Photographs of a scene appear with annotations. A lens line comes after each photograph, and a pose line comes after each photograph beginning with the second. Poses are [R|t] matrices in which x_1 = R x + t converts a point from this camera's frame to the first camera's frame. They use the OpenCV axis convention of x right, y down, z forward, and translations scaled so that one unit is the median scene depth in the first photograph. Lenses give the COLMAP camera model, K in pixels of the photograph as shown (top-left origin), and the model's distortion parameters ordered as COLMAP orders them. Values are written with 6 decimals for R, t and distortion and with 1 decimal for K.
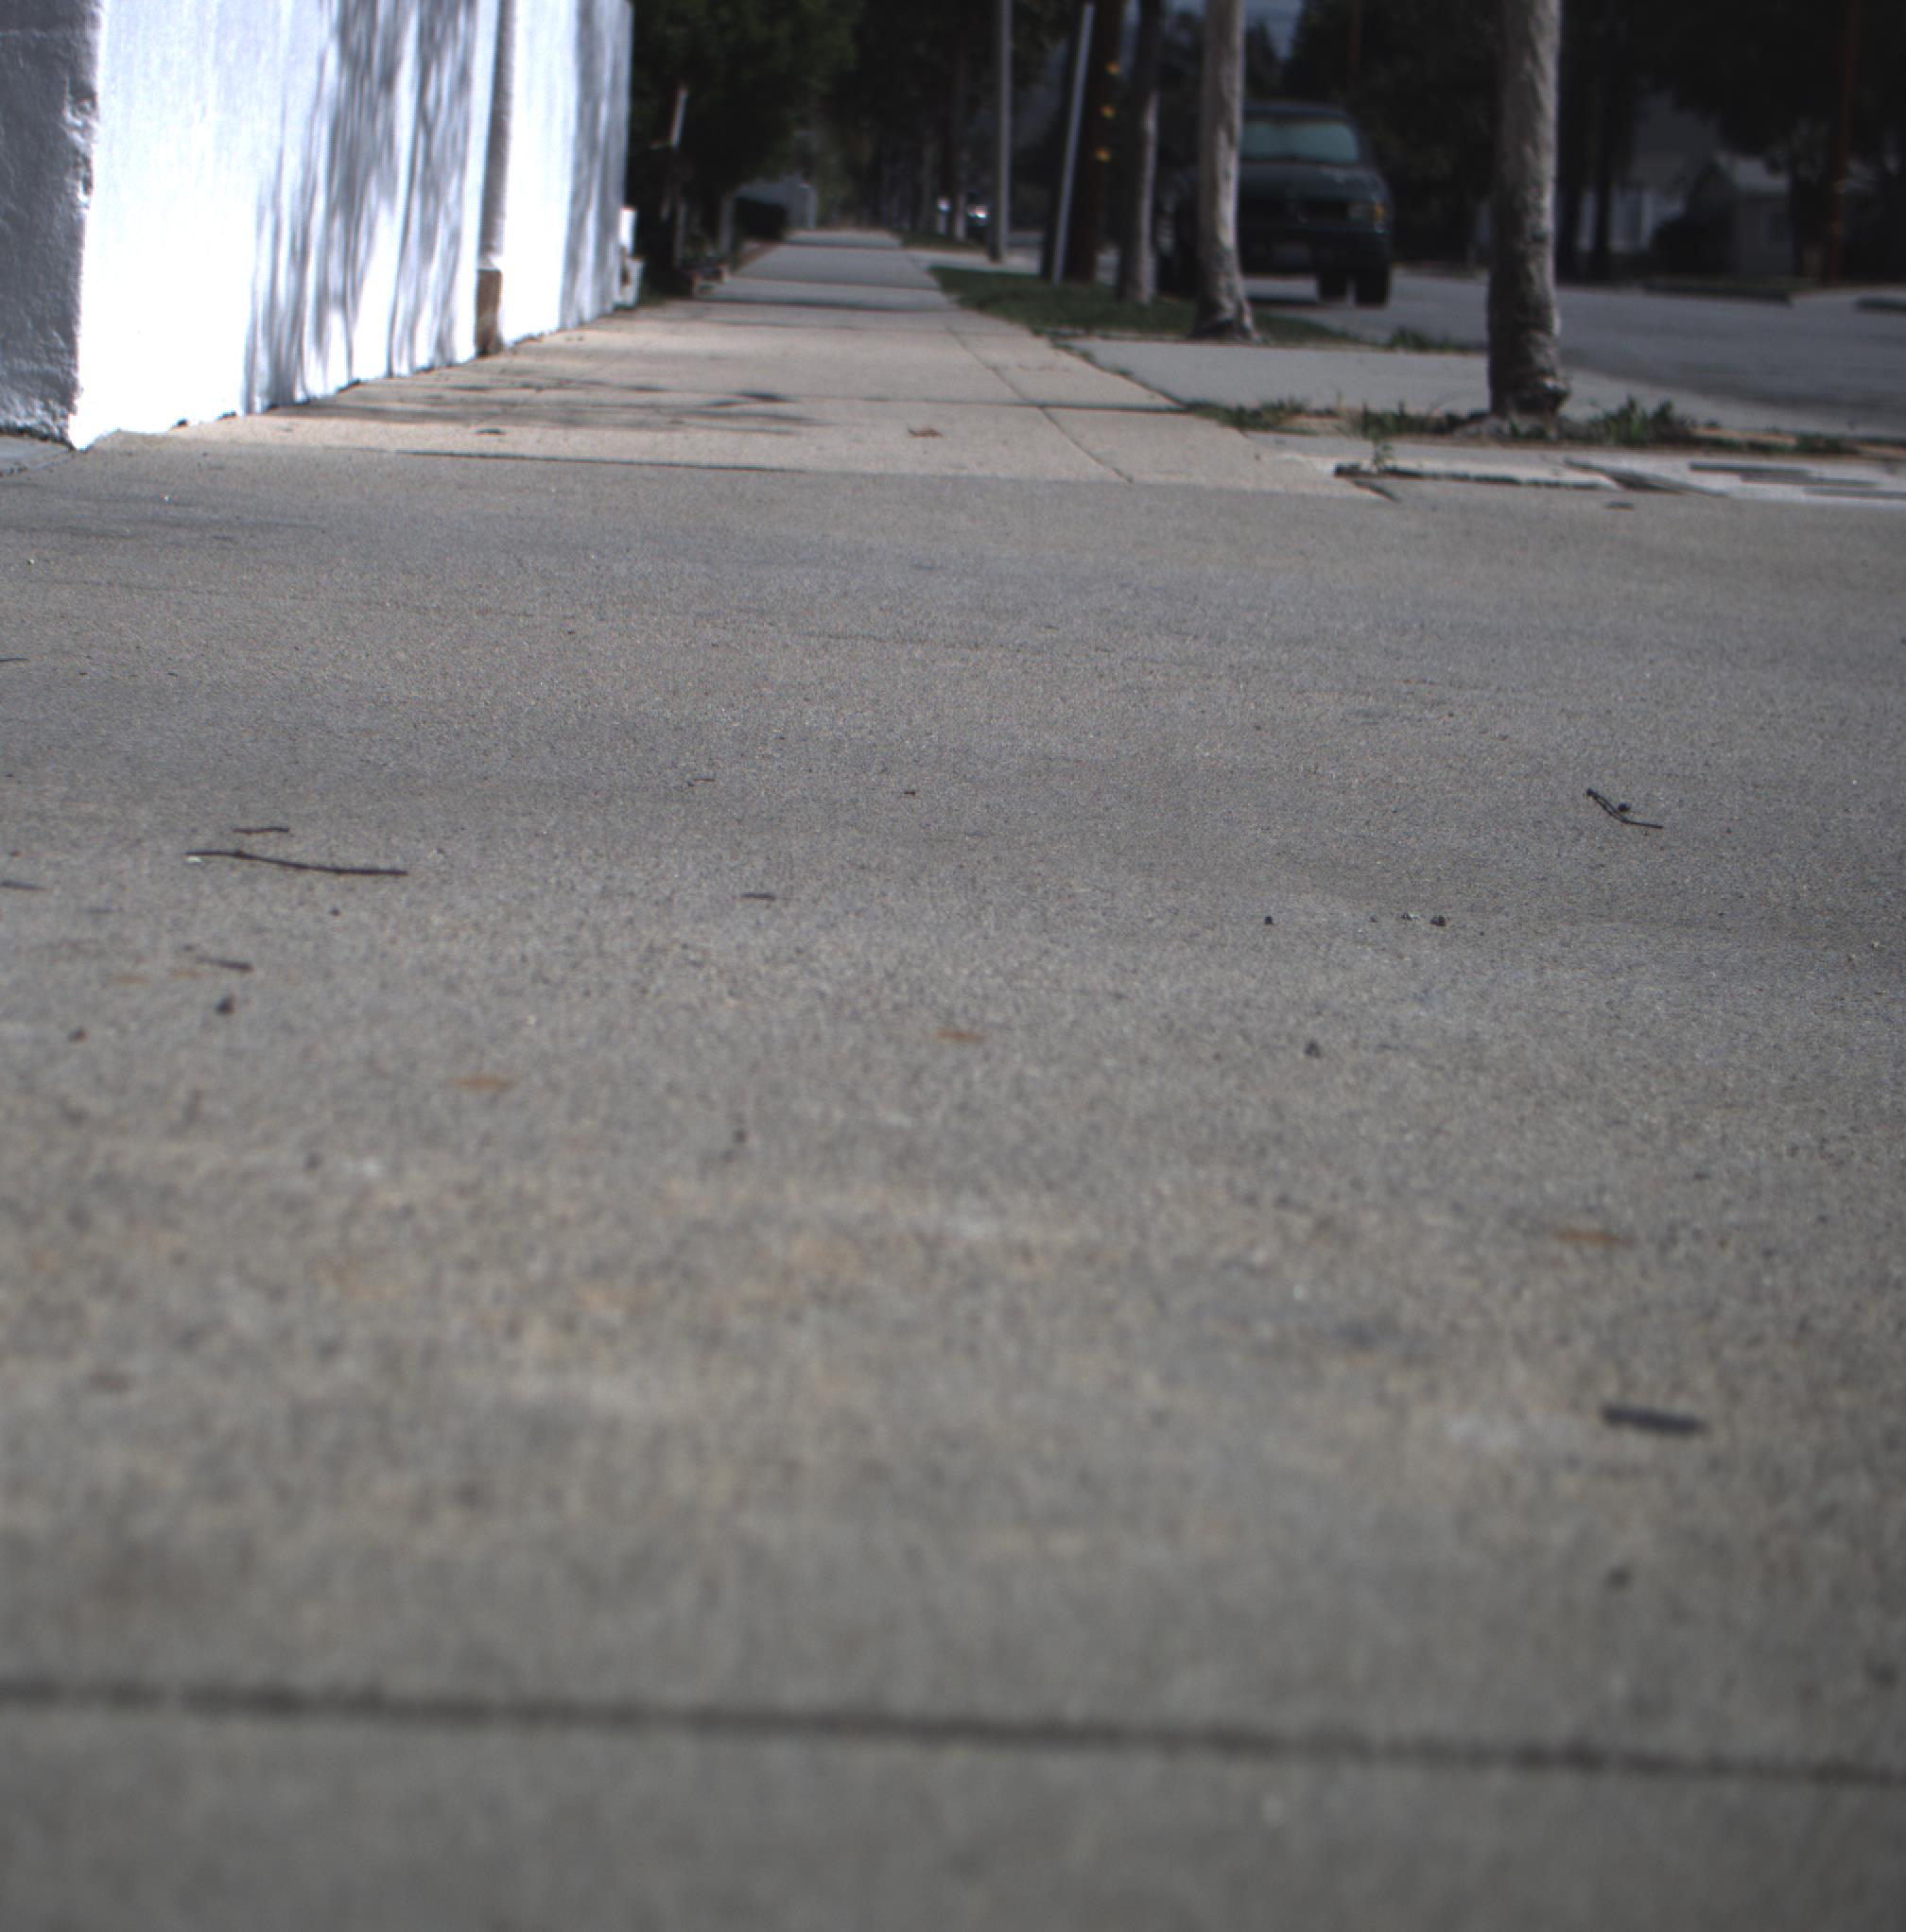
lens RADIAL K [[4257.8, 0, 953.0], [0, 4257.8, 966.0], [0, 0, 1]] dist [-0.096425, 0.278425]
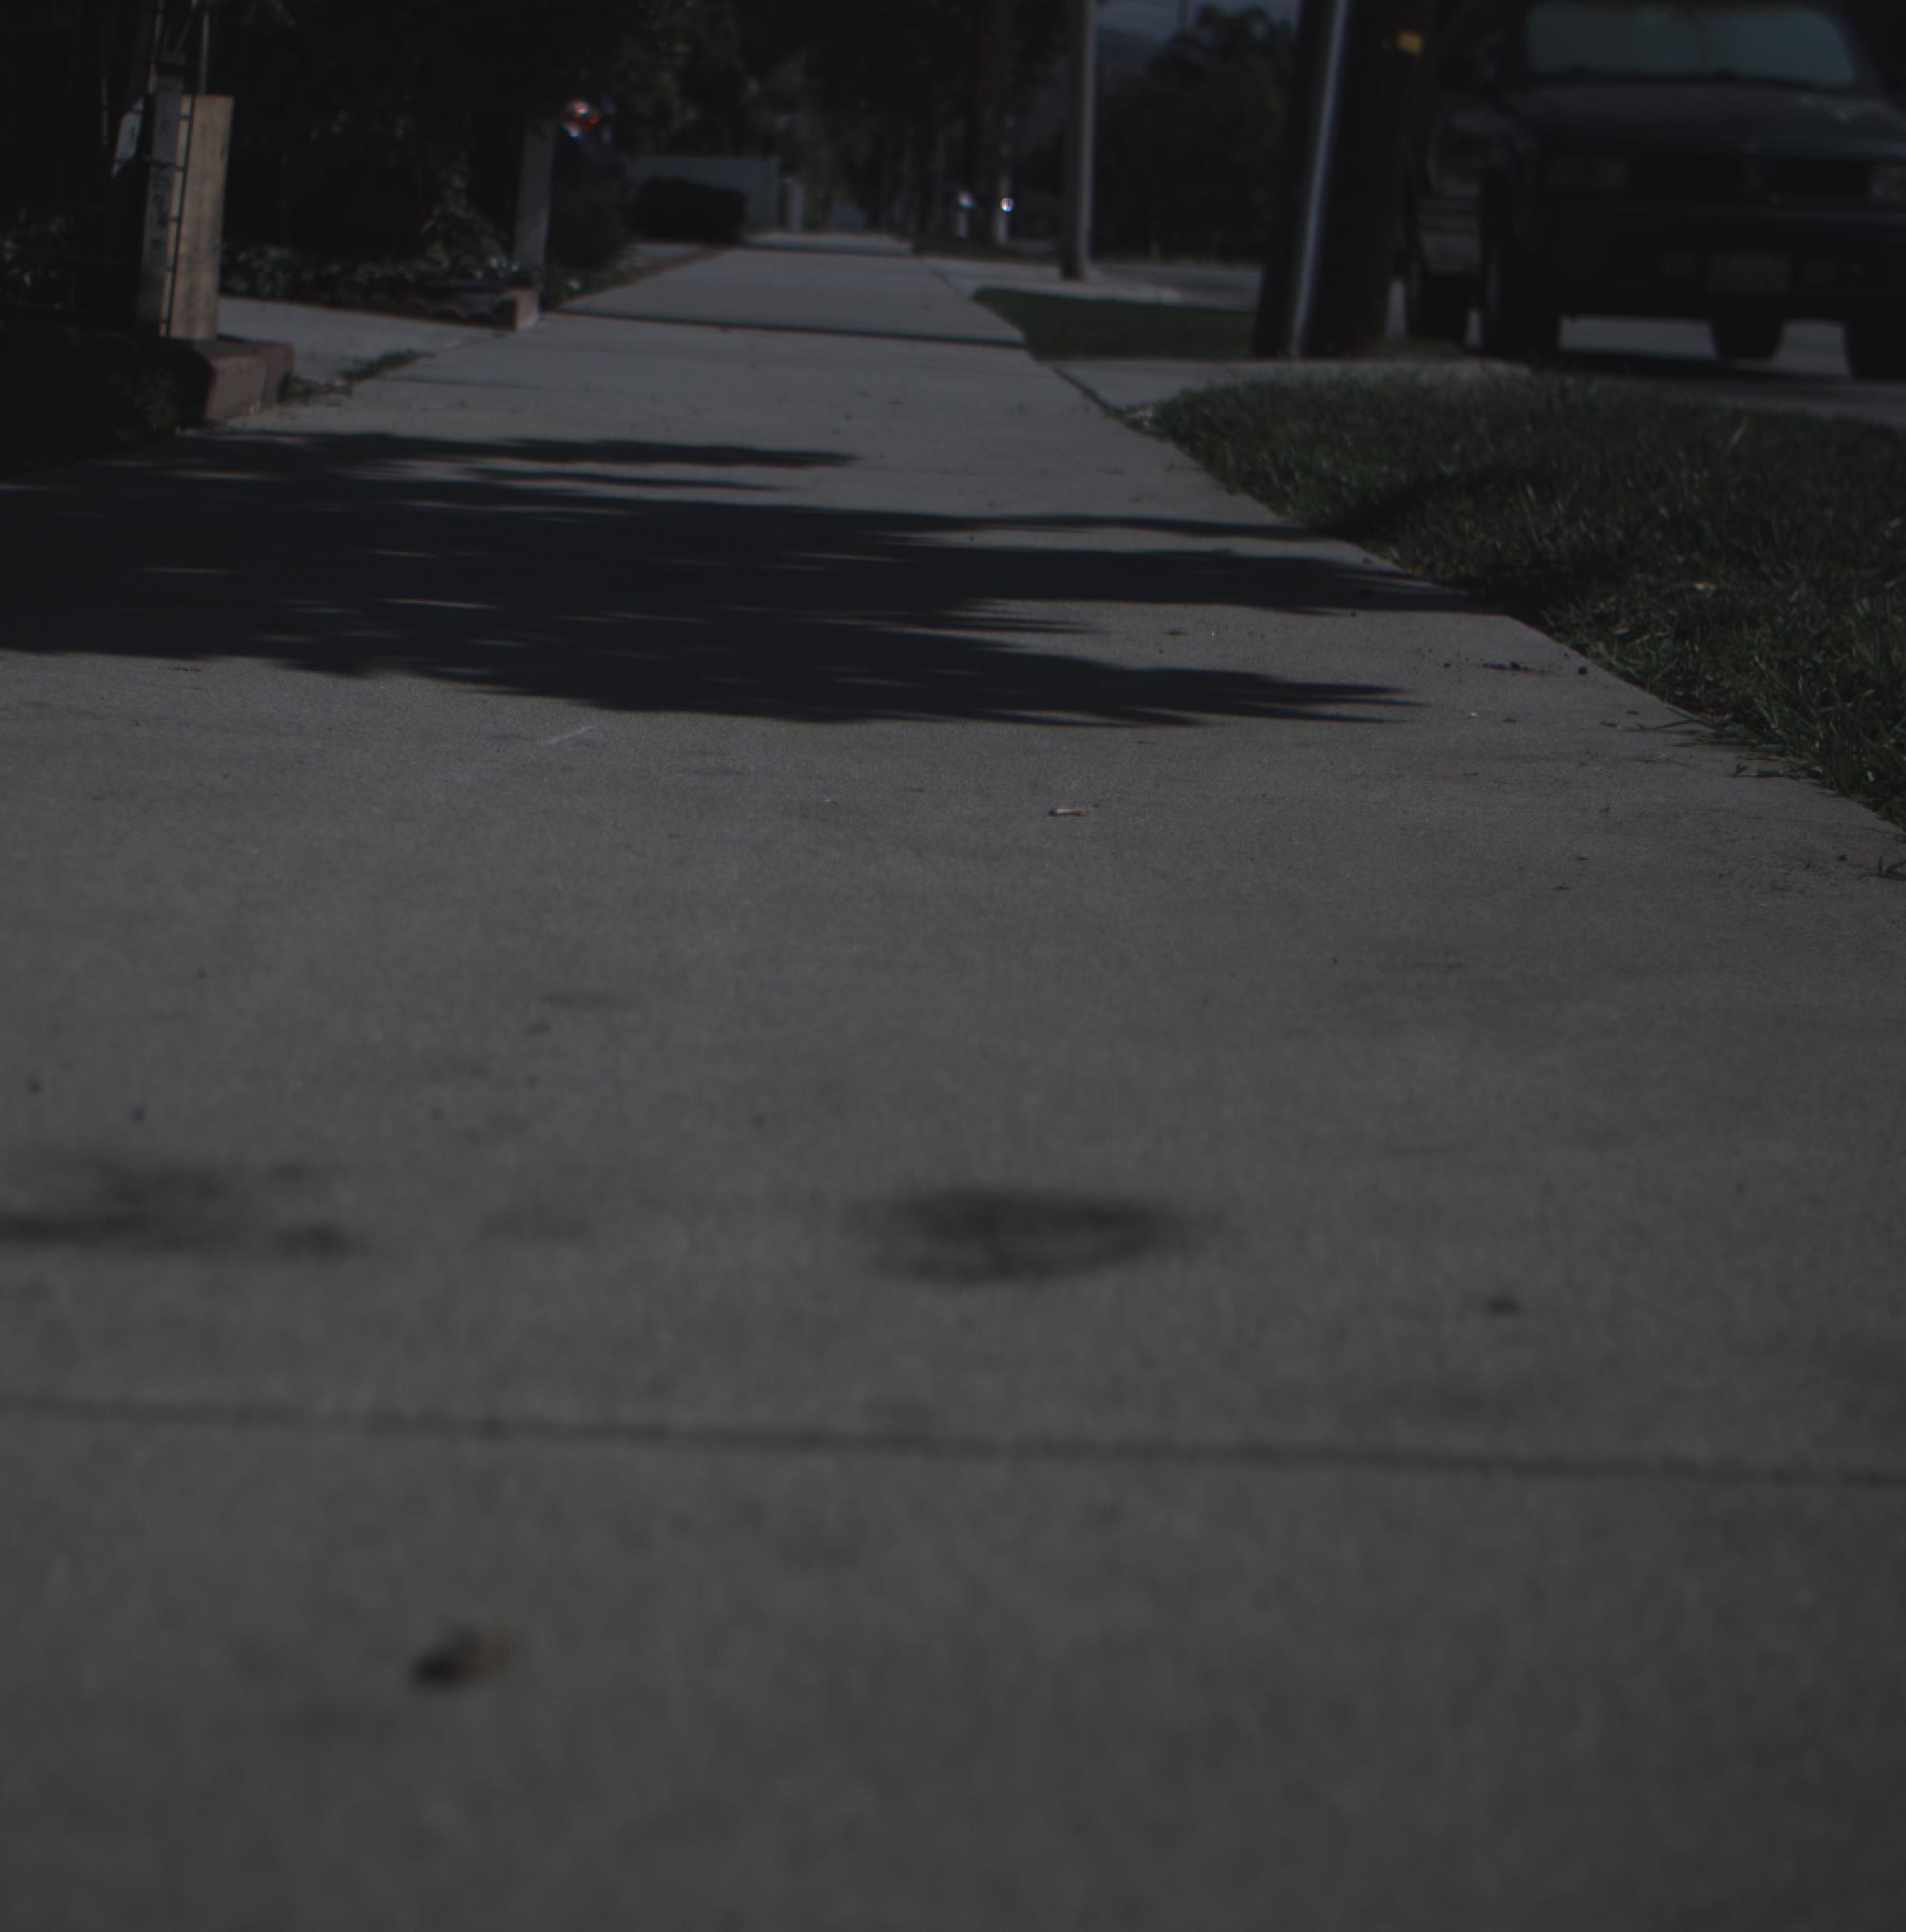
lens RADIAL K [[4244.6, 0, 895.9], [0, 4244.6, 966.0], [0, 0, 1]] dist [-0.110328, 0.490739]
pose [[0.999897, 0.008579, -0.011463, -0.023554], [-0.008596, 0.999962, -0.001467, -0.203206], [0.011450, 0.001566, 0.999933, 1.204159]]
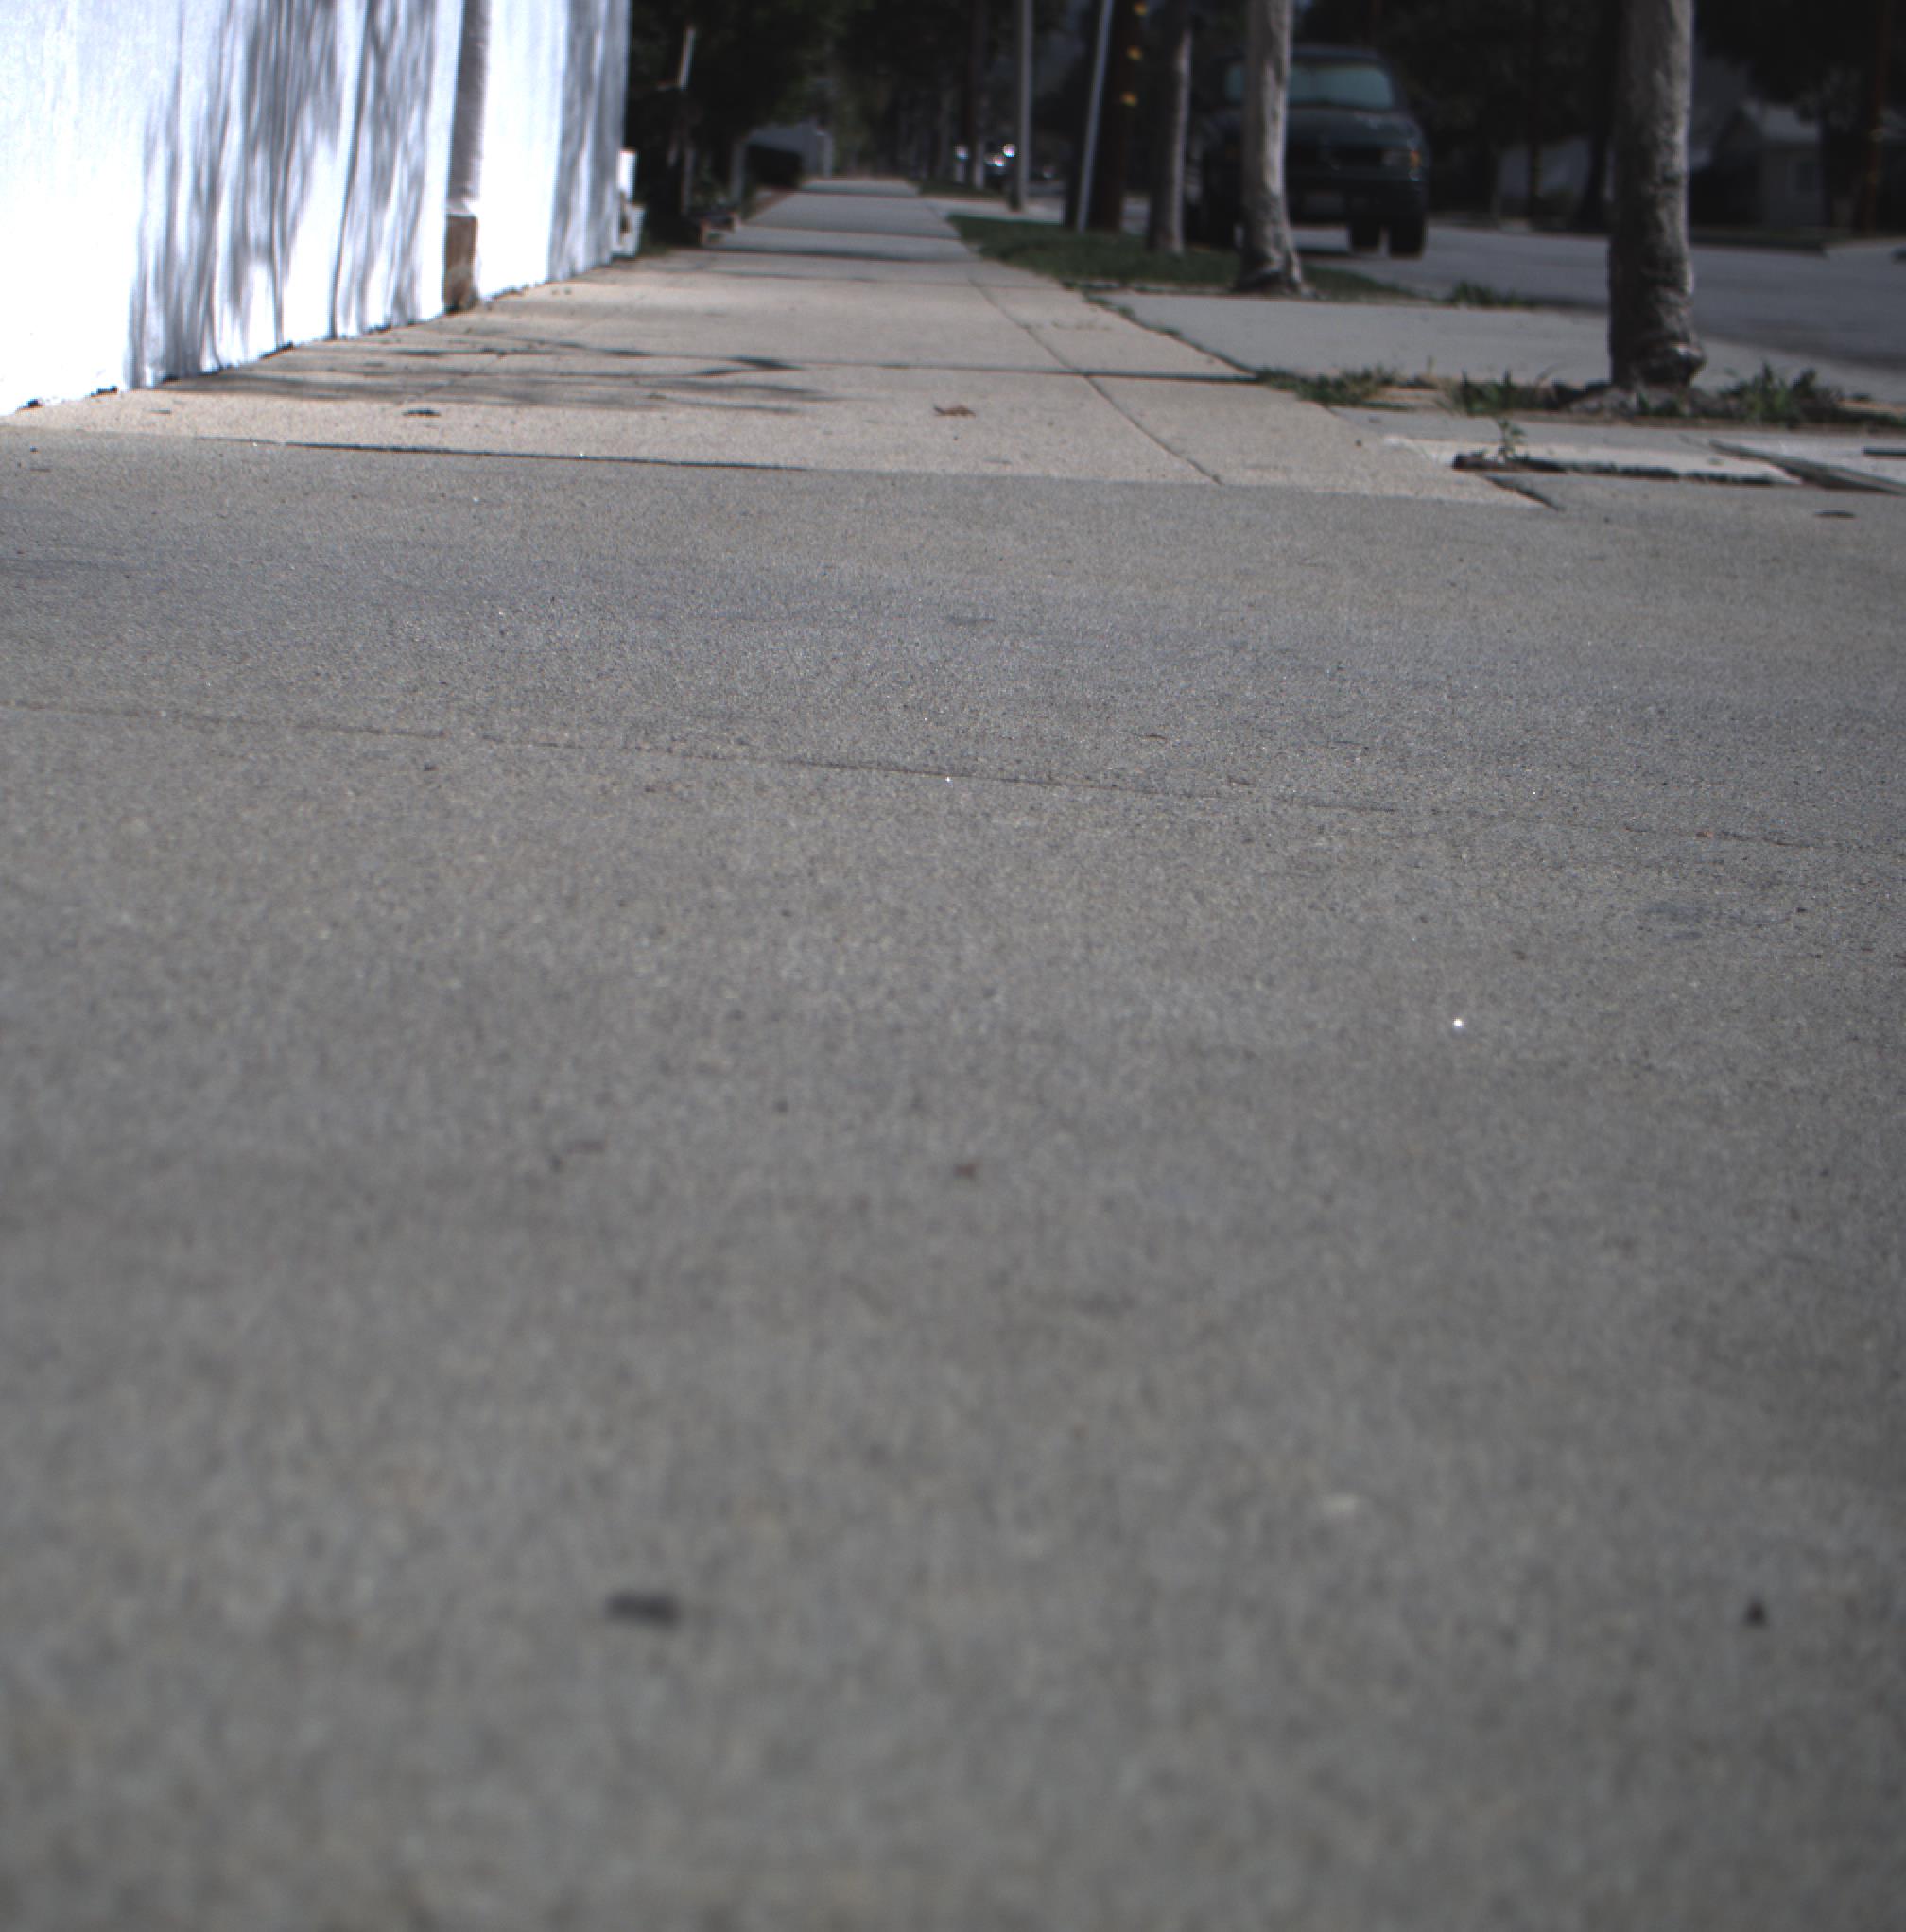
lens RADIAL K [[4257.8, 0, 953.0], [0, 4257.8, 966.0], [0, 0, 1]] dist [-0.096425, 0.278425]
pose [[0.999991, 0.002199, -0.003558, -0.001609], [-0.002158, 0.999930, 0.011674, -0.011958], [0.003584, -0.011666, 0.999926, 0.075150]]
